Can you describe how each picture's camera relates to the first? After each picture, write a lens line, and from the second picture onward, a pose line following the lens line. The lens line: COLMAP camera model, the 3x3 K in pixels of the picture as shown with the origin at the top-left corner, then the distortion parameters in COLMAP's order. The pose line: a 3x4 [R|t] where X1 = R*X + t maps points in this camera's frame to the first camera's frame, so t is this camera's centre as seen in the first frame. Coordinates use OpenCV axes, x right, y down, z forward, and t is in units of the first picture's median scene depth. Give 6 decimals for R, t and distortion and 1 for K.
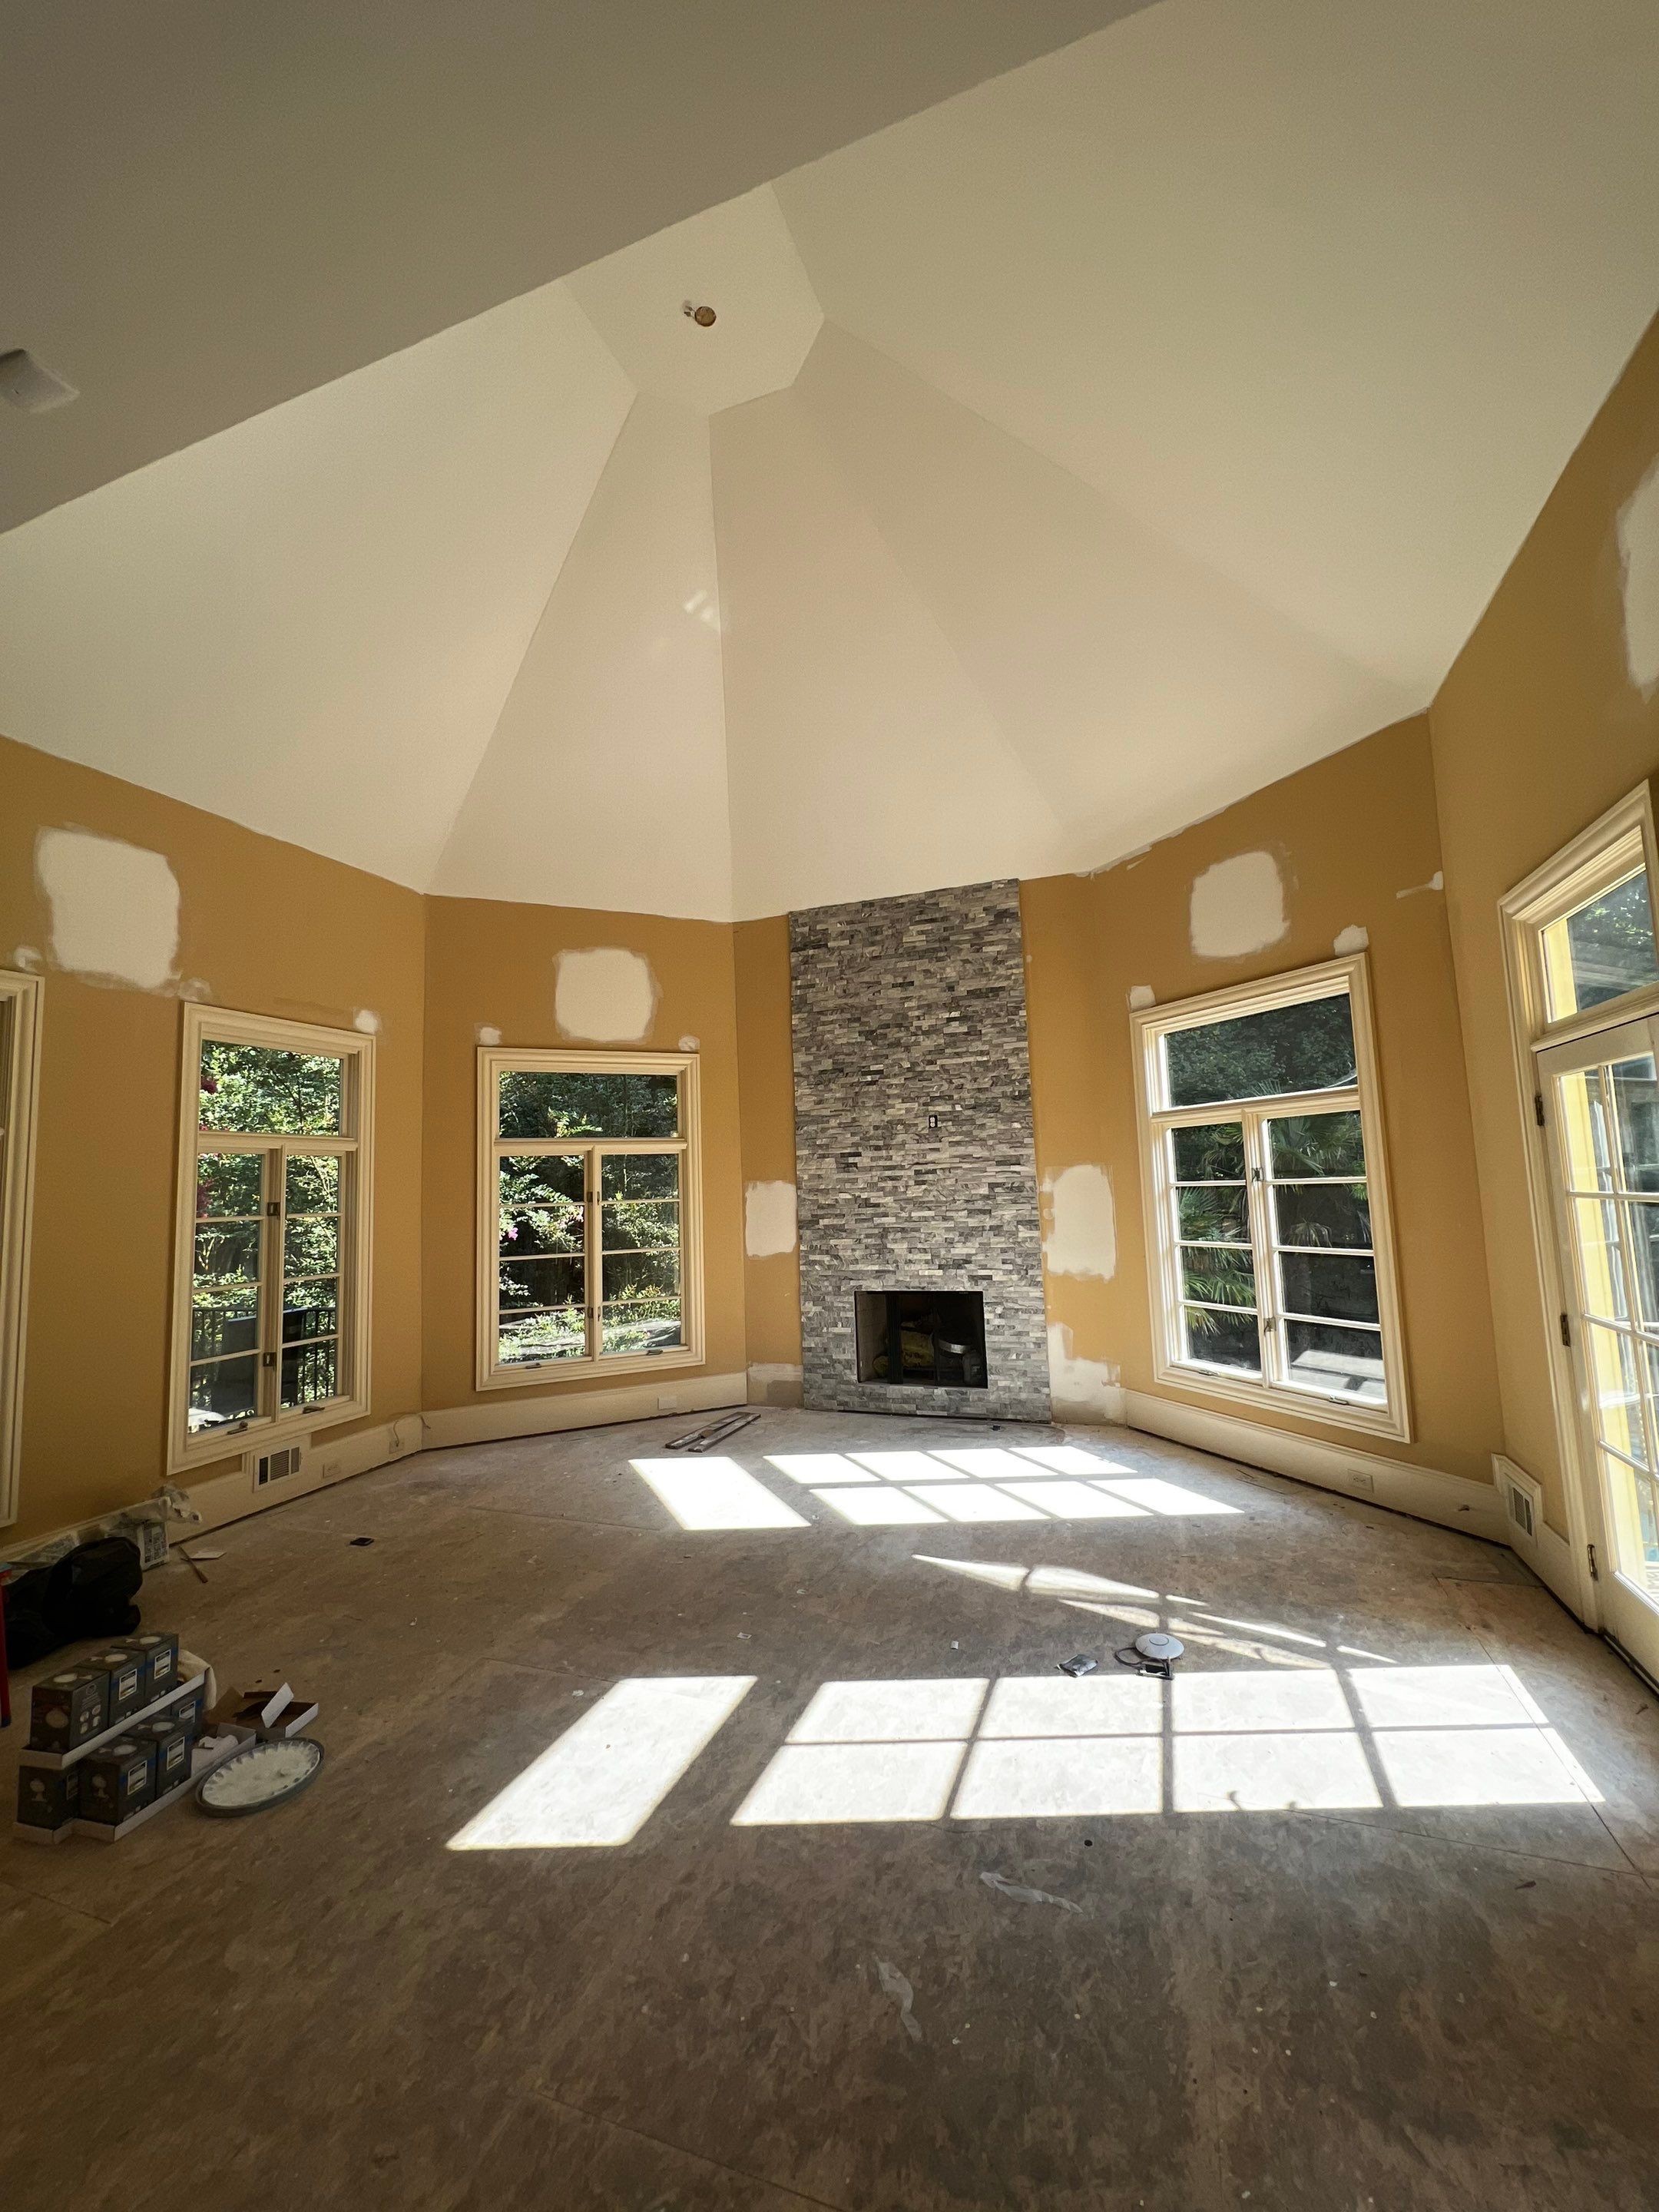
lens RADIAL K [[879.5, 0, 832.8], [0, 879.5, 1097.8], [0, 0, 1]] dist [0.000675, -0.003887]
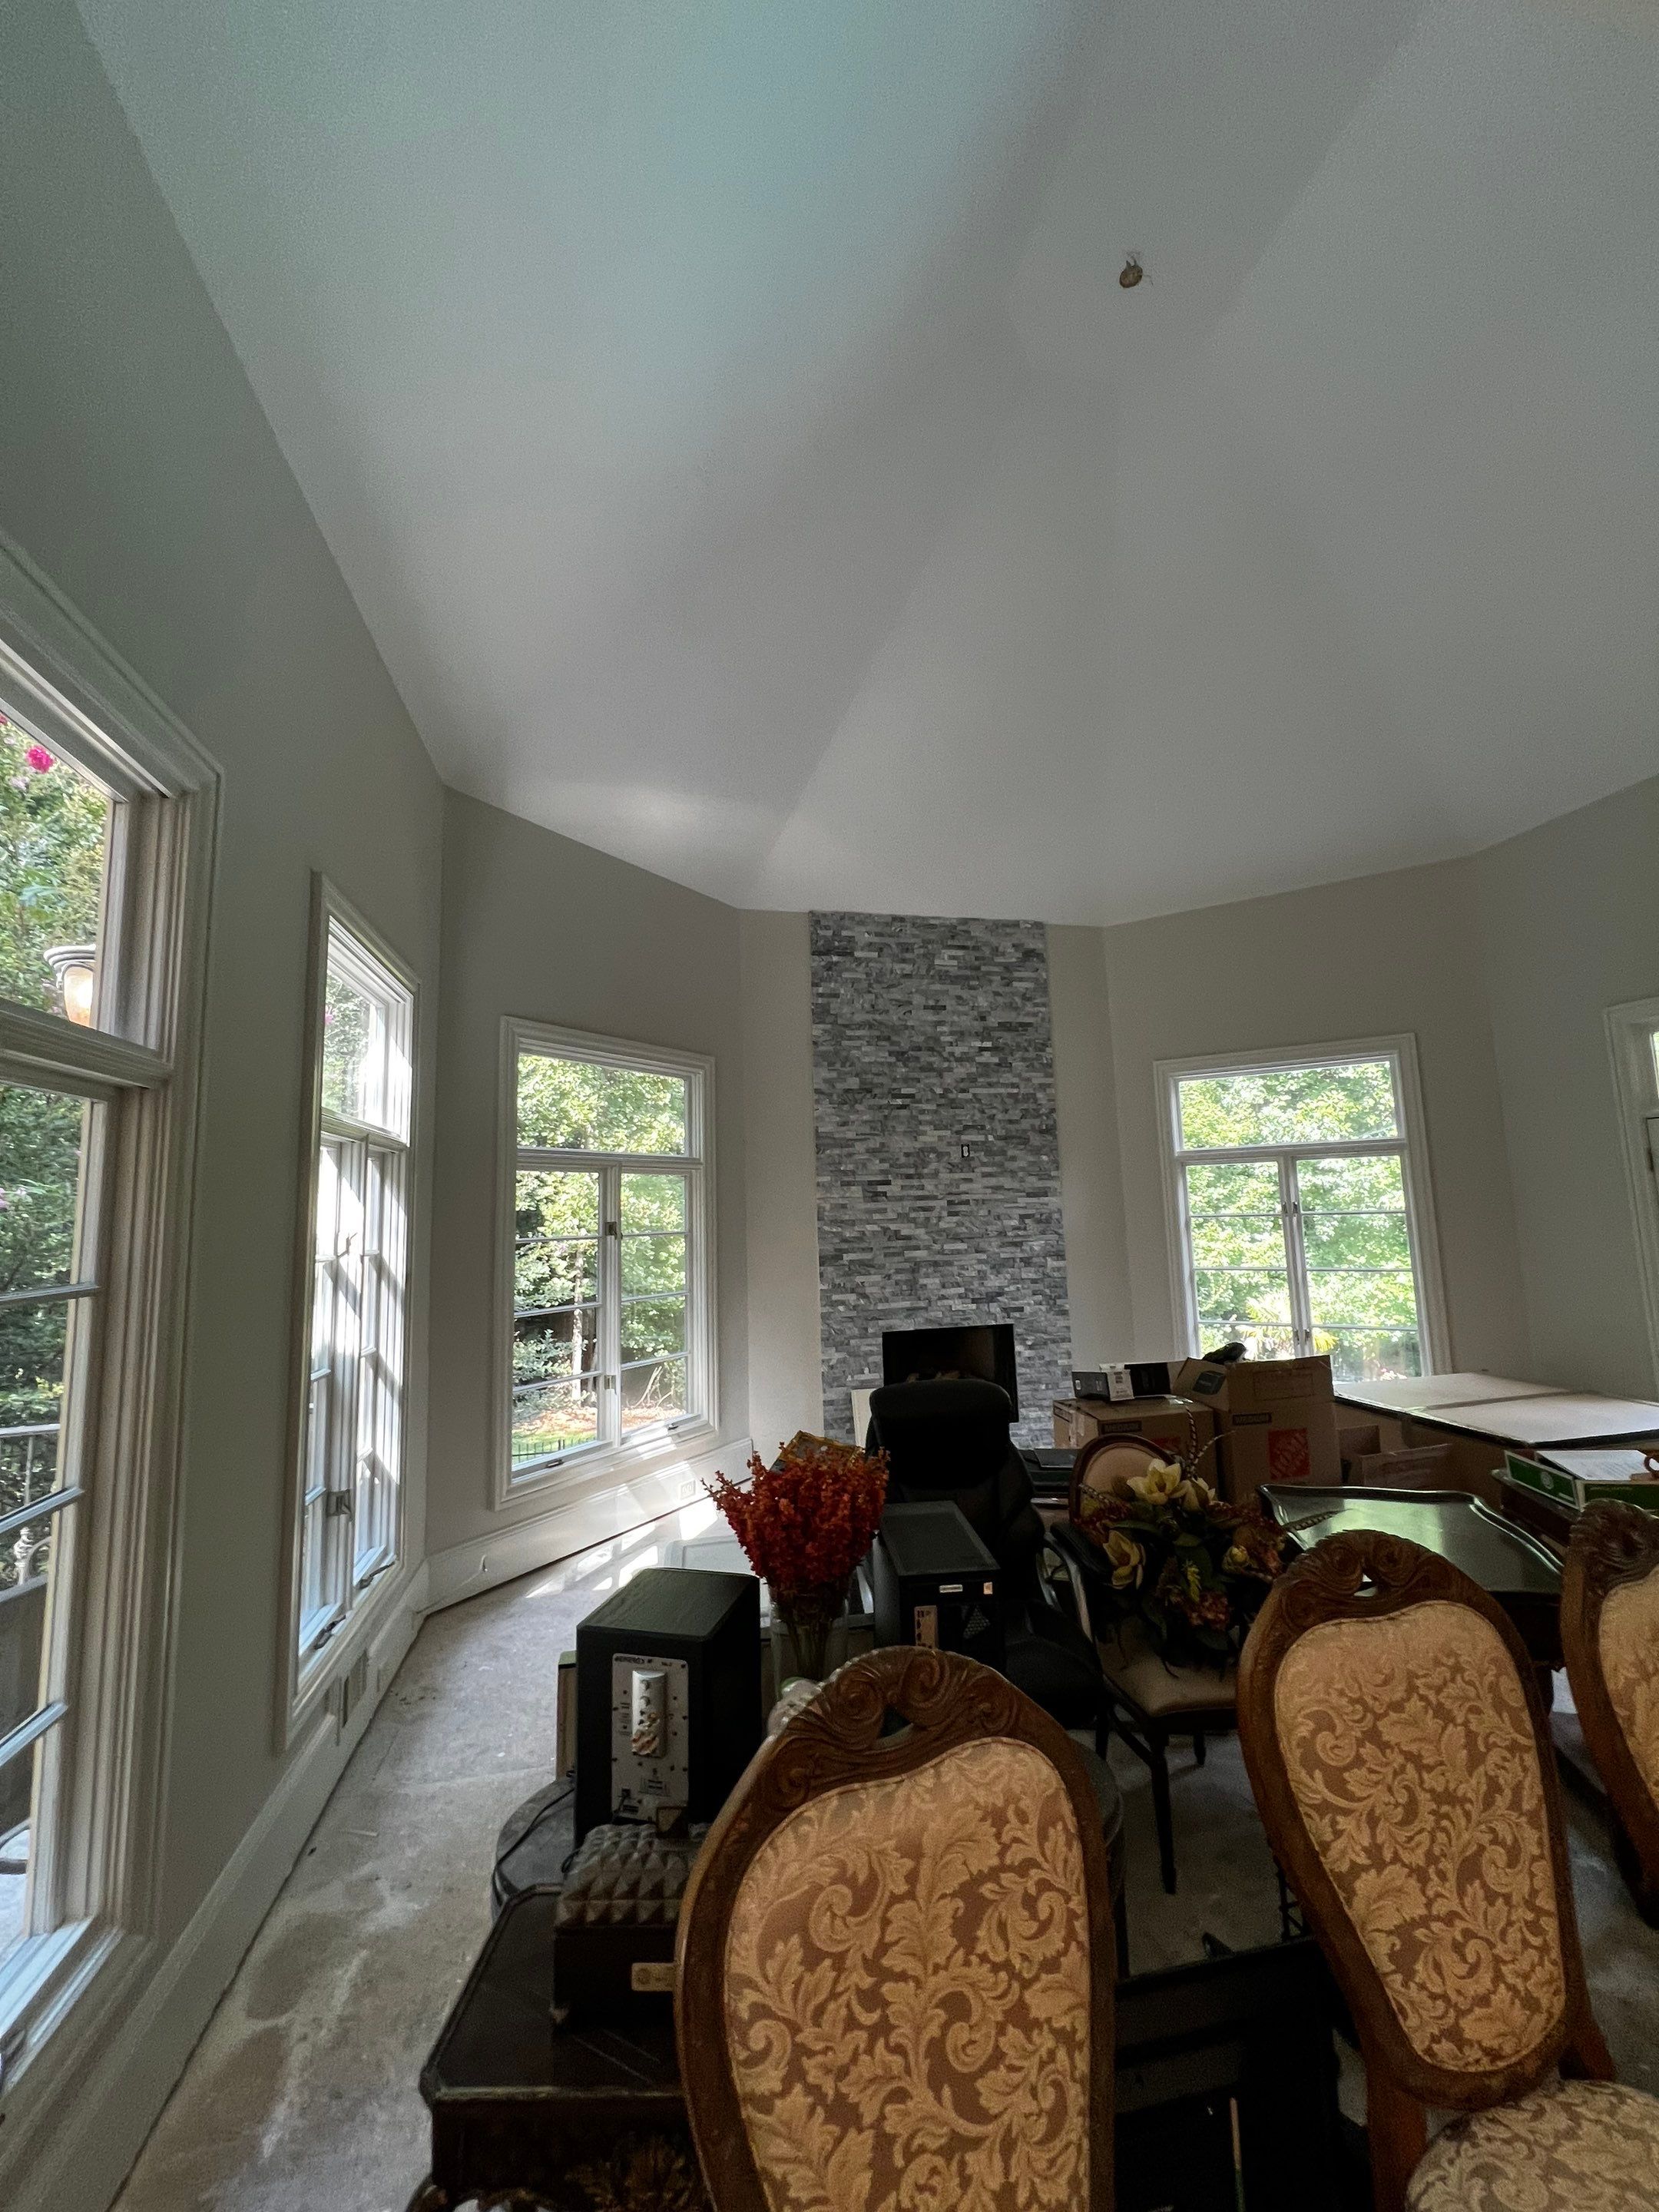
lens RADIAL K [[879.5, 0, 832.8], [0, 879.5, 1097.8], [0, 0, 1]] dist [0.000675, -0.003887]
pose [[0.846644, 0.079332, 0.526212, -0.526801], [-0.054265, 0.996542, -0.062930, 0.037526], [-0.529385, 0.024724, 0.848021, 0.248196]]
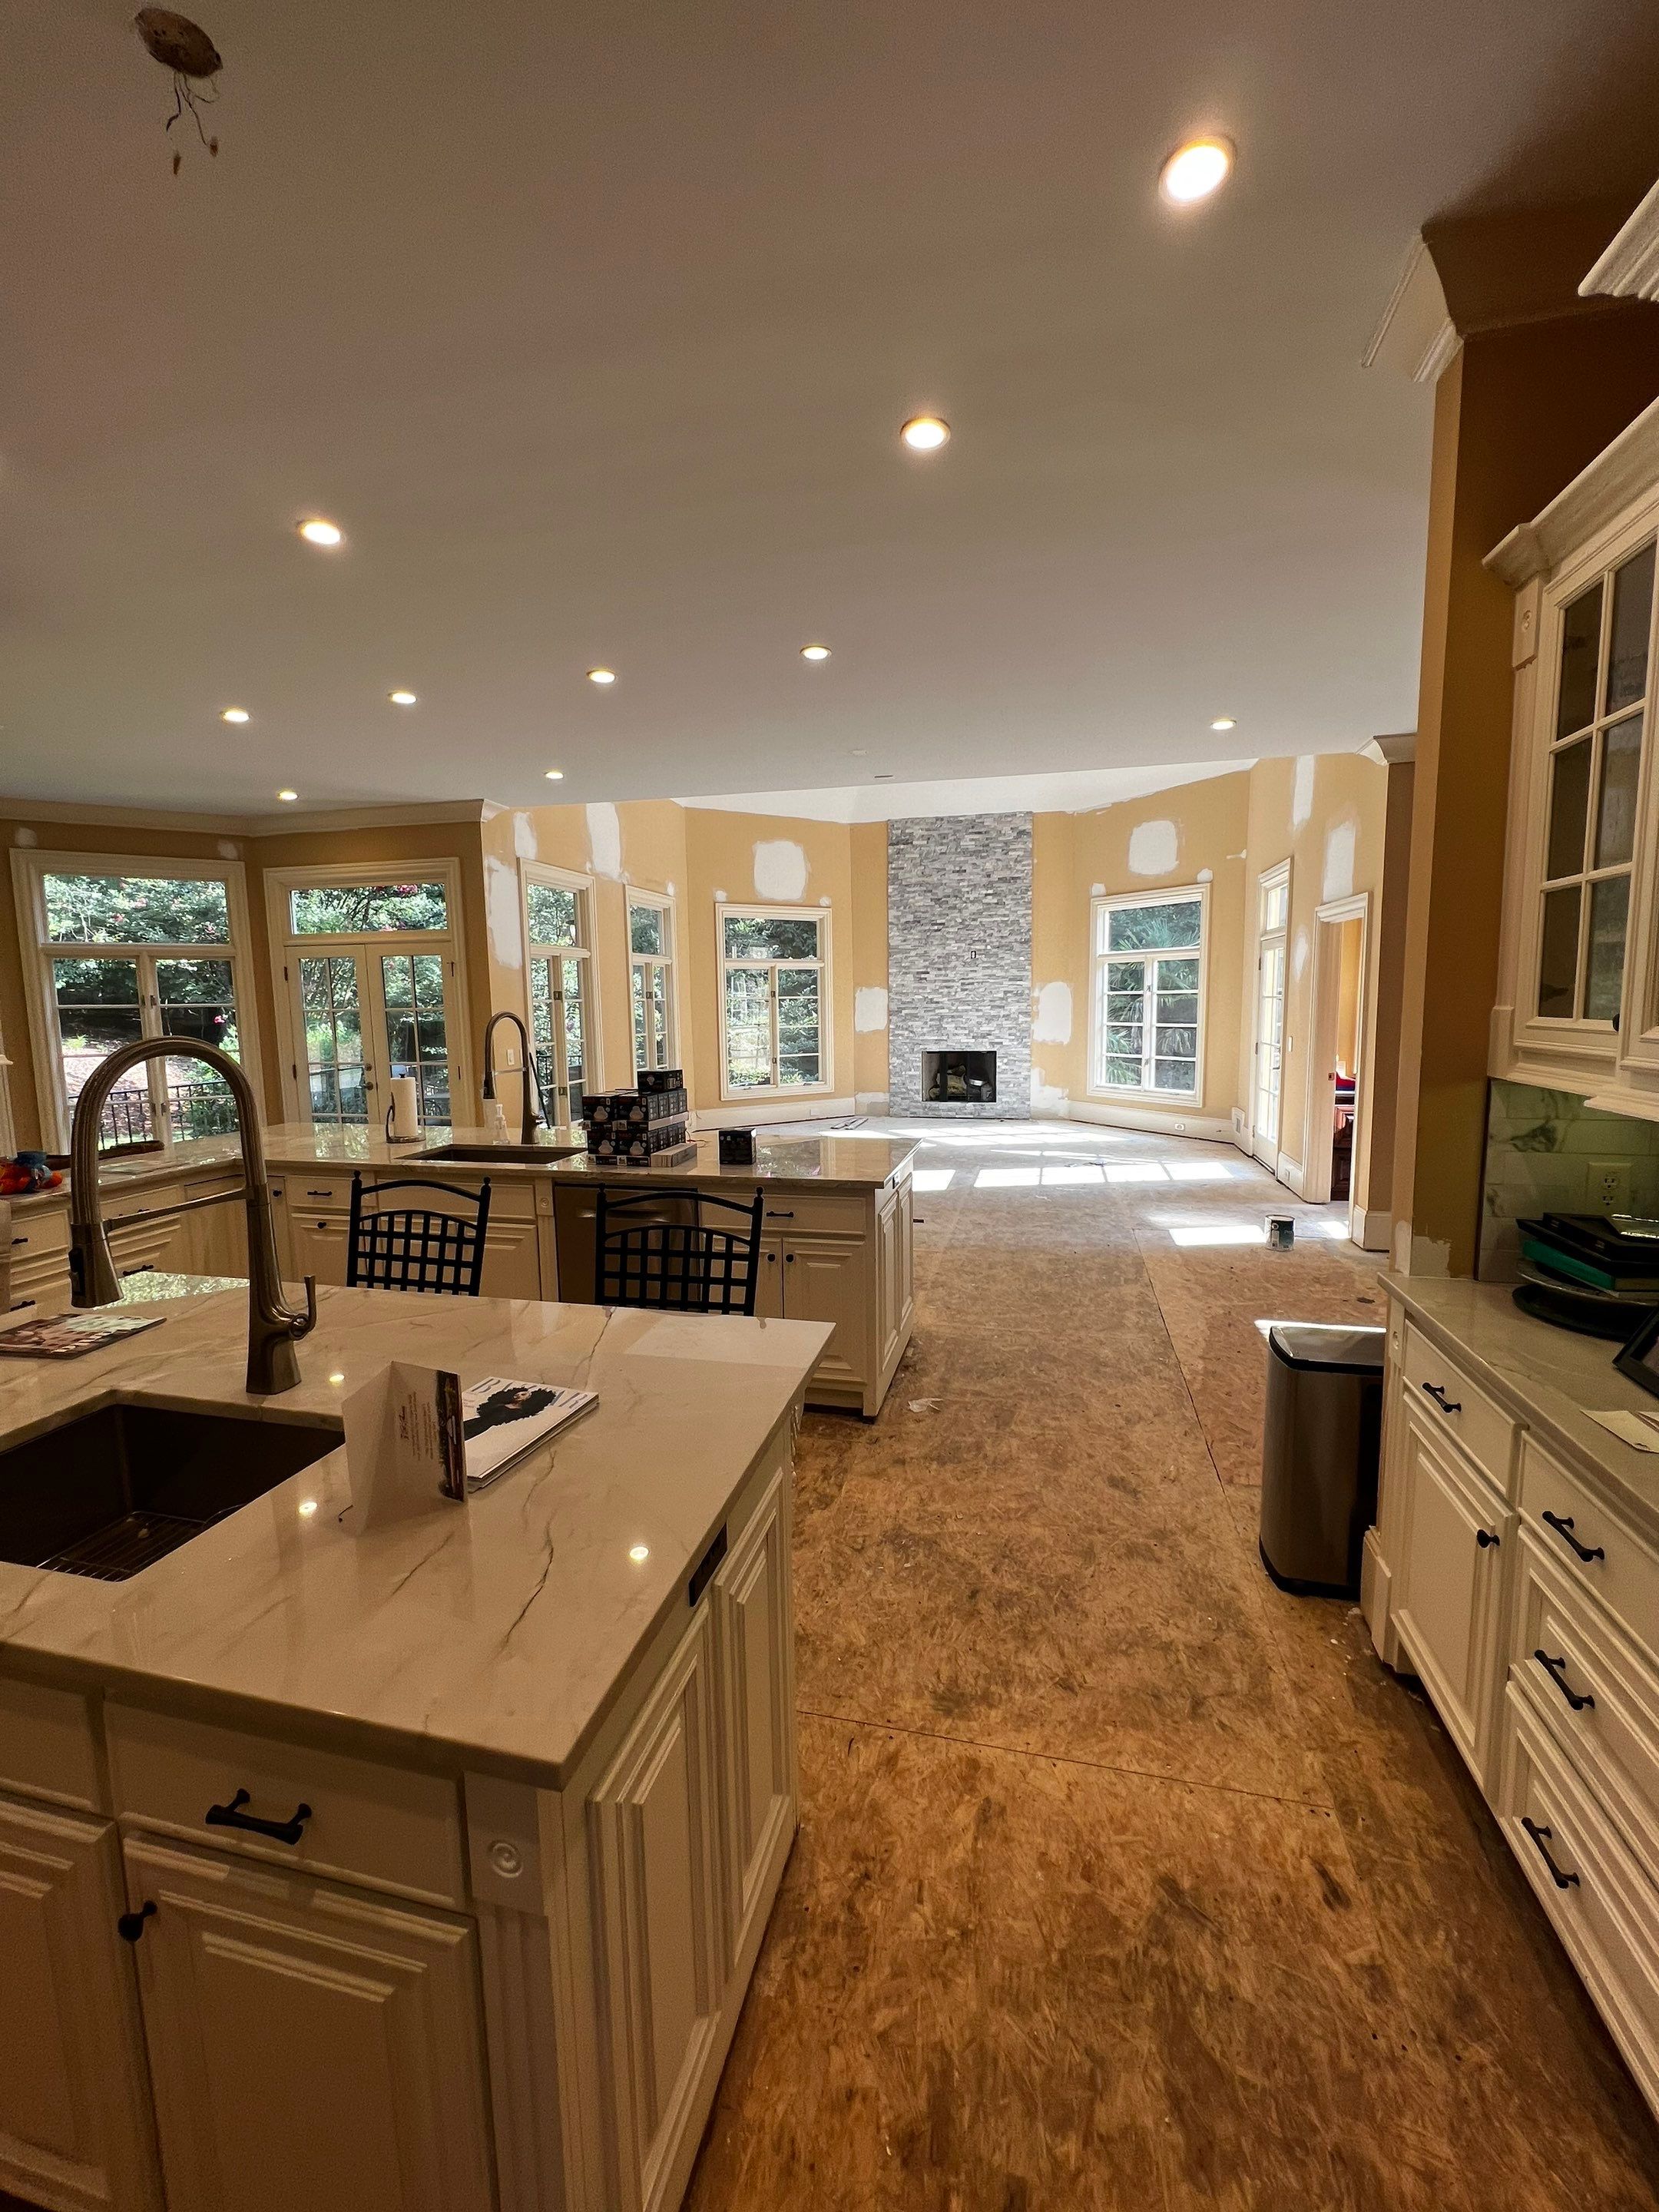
lens RADIAL K [[879.5, 0, 832.8], [0, 879.5, 1097.8], [0, 0, 1]] dist [0.000675, -0.003887]
pose [[0.993184, 0.008269, 0.116261, -0.359751], [-0.032423, 0.977710, 0.207440, -0.047563], [-0.111955, -0.209796, 0.971315, -0.710929]]
